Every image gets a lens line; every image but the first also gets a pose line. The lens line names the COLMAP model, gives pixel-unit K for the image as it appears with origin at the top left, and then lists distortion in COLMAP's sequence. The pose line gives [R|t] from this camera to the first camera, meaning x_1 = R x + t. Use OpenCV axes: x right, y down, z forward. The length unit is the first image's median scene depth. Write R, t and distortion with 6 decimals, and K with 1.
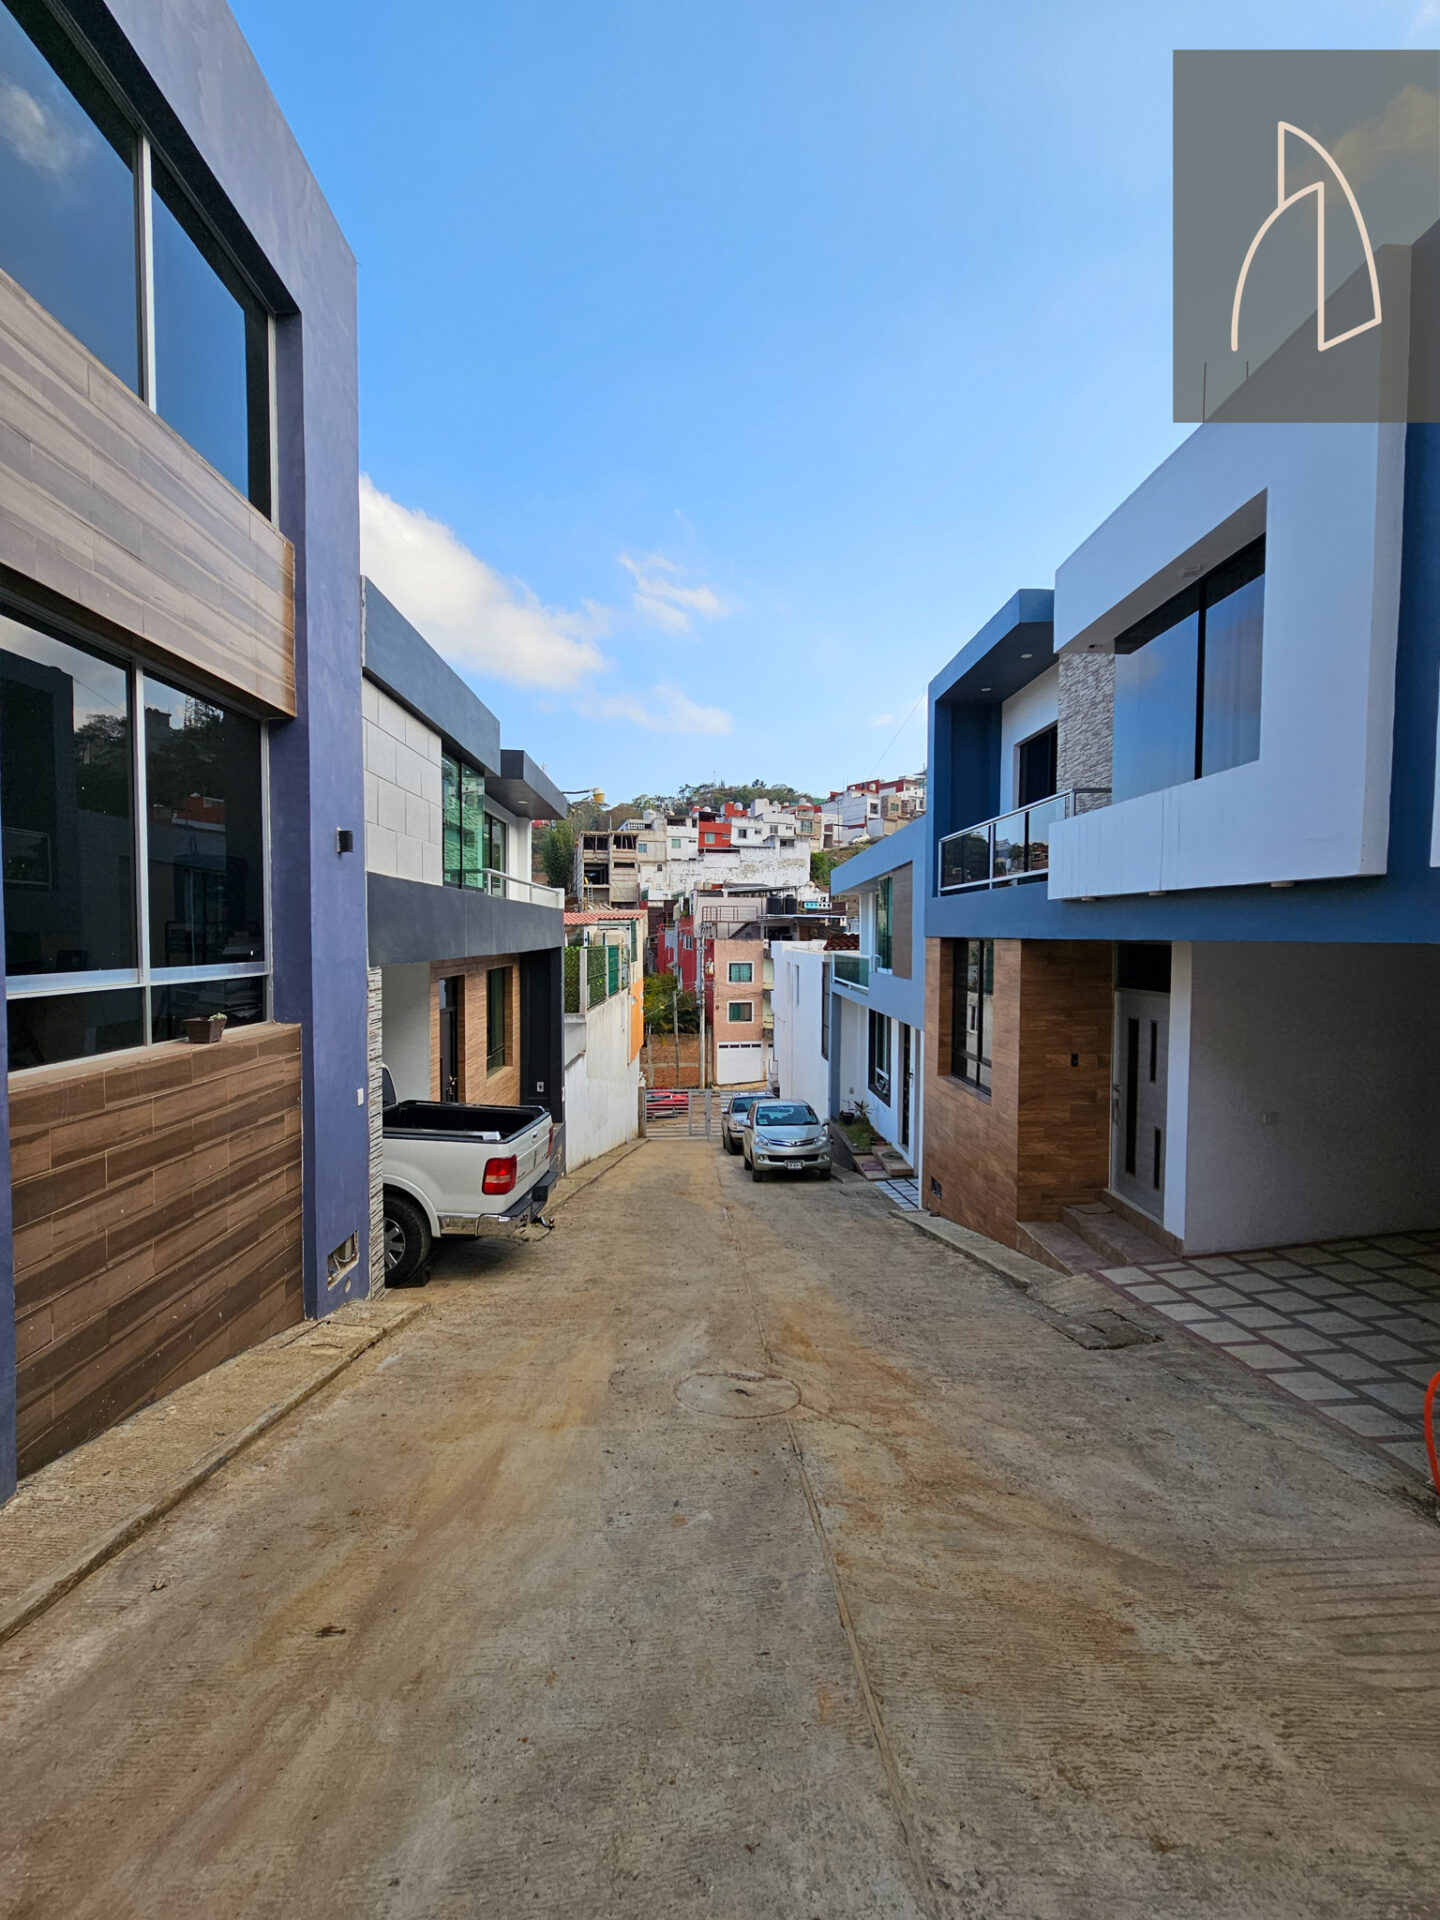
lens RADIAL K [[774.2, 0, 720.0], [0, 774.2, 960.0], [0, 0, 1]] dist [-0.006472, 0.000309]
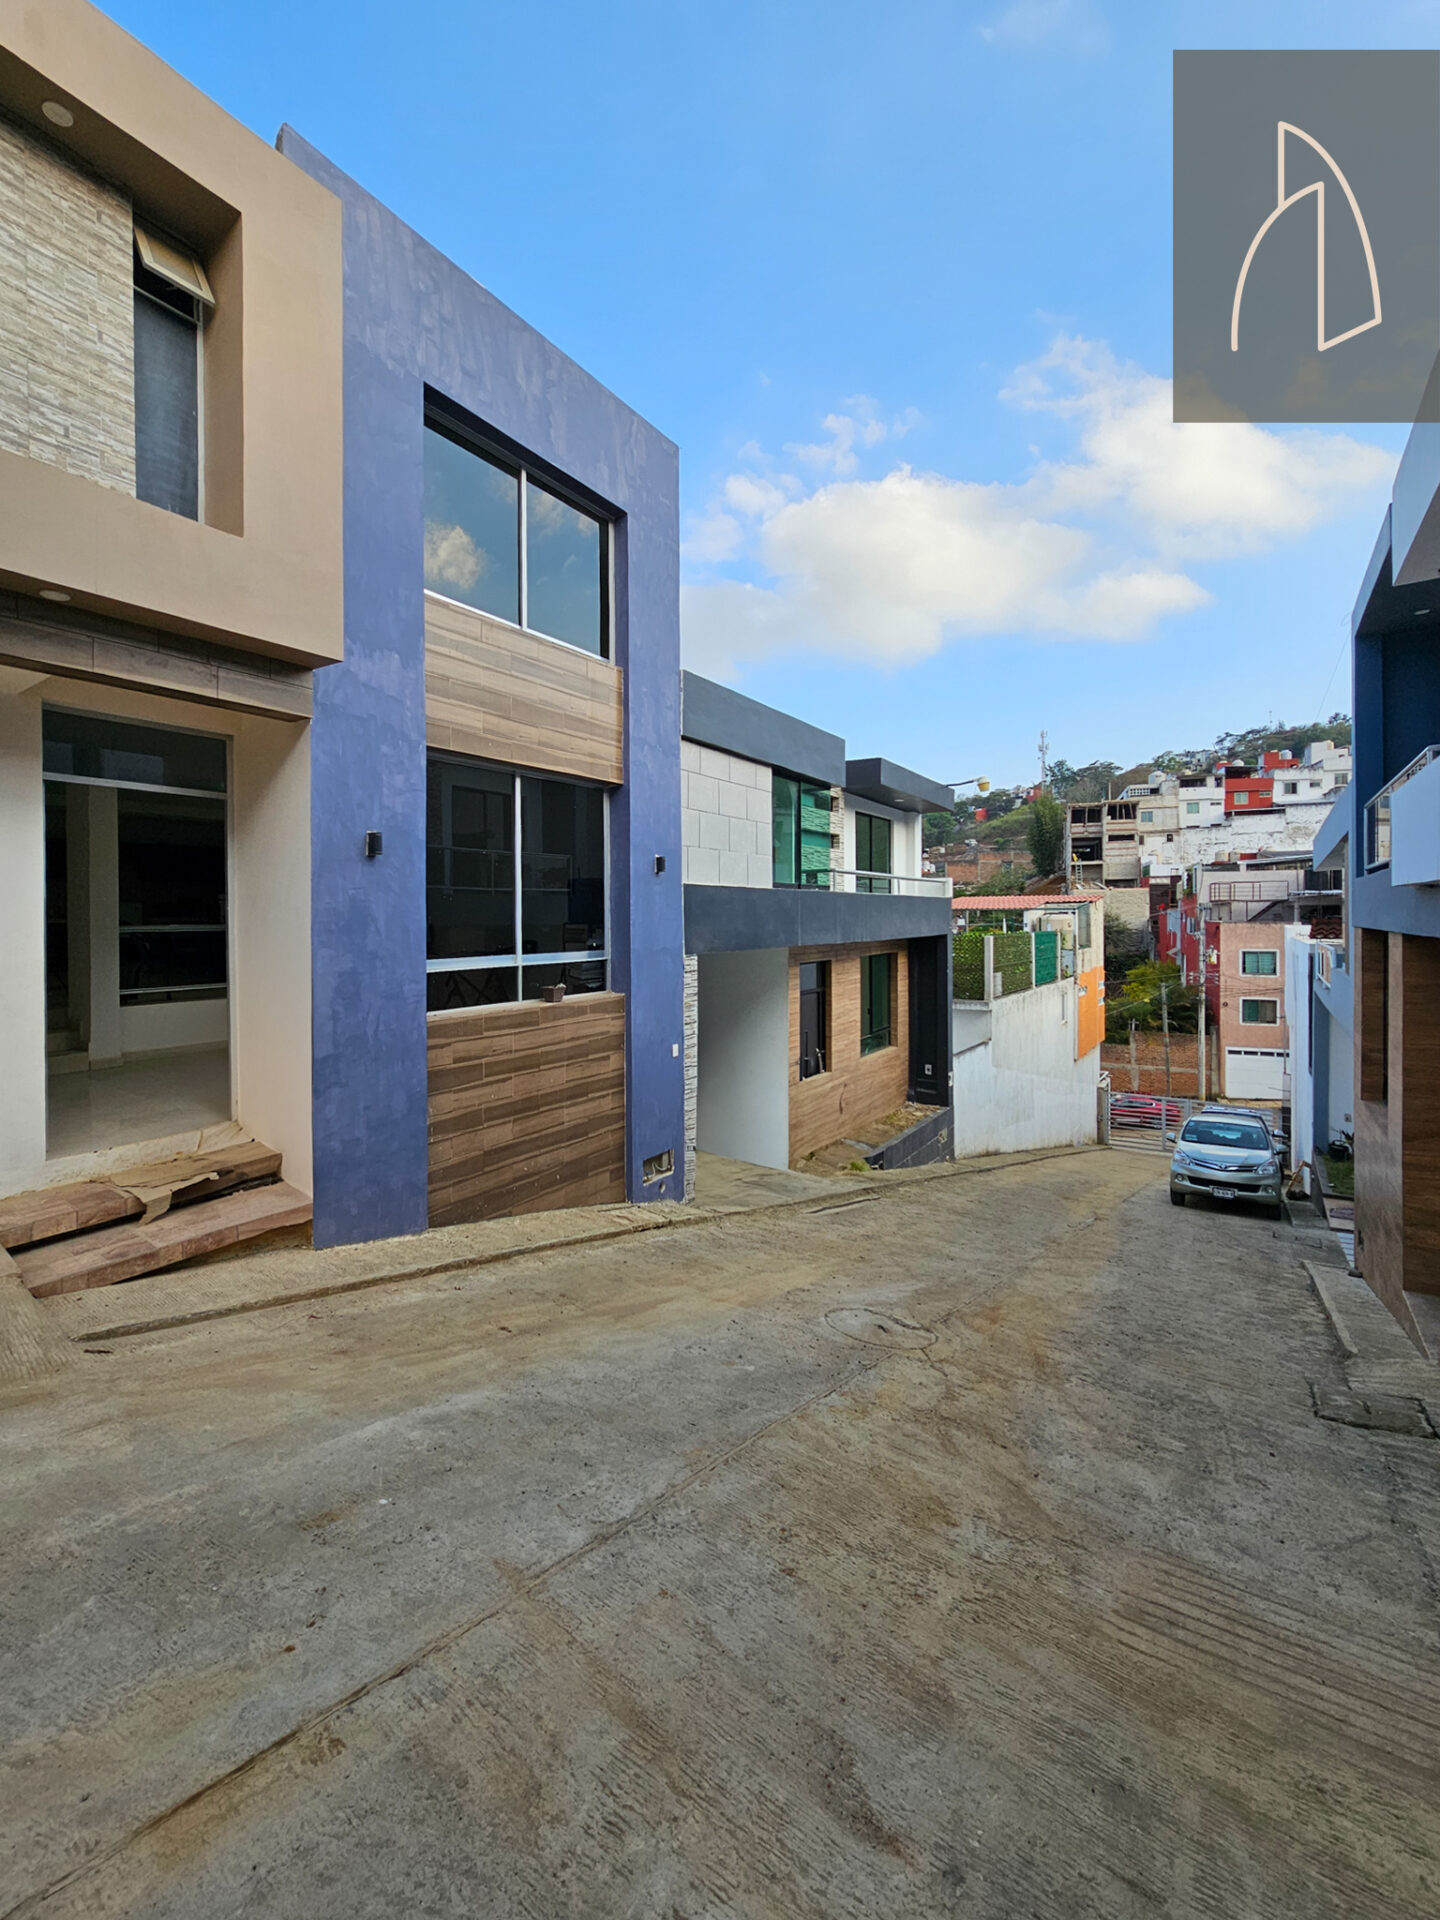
lens RADIAL K [[799.1, 0, 721.5], [0, 799.1, 915.3], [0, 0, 1]] dist [-0.005111, 0.000514]
pose [[0.818817, -0.010012, -0.573968, 0.284097], [-0.009834, 0.999457, -0.031463, -0.011553], [0.573971, 0.031407, 0.818273, -0.076388]]
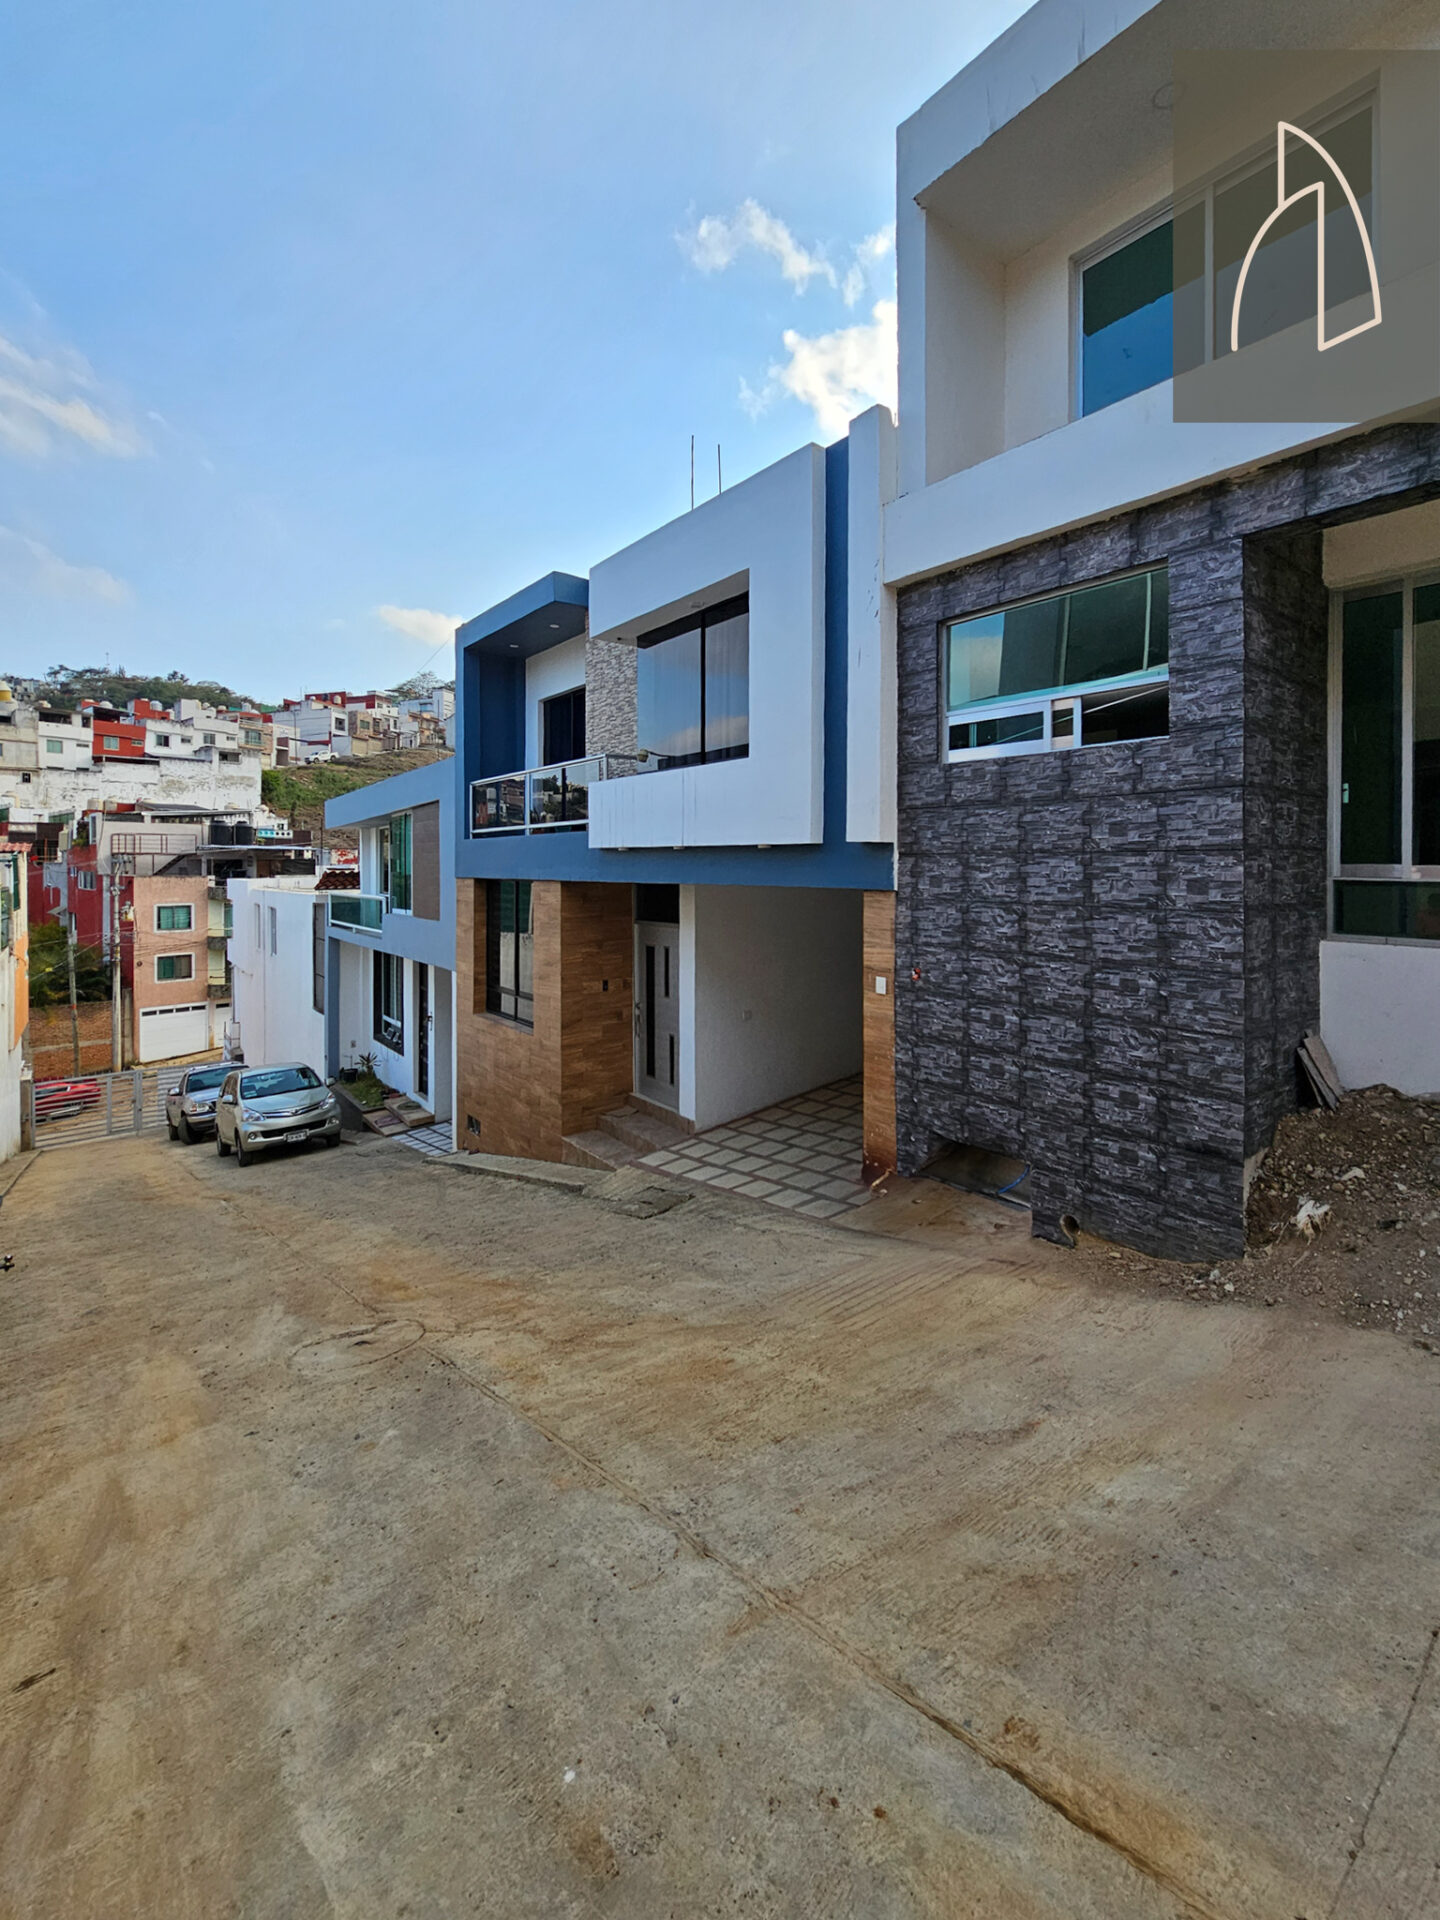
lens RADIAL K [[814.5, 0, 729.0], [0, 814.5, 867.1], [0, 0, 1]] dist [0.000273, -0.003259]
pose [[0.799764, -0.006939, 0.600275, -0.121067], [0.025546, 0.999421, -0.022483, -0.014643], [-0.599771, 0.033316, 0.799478, -0.086189]]
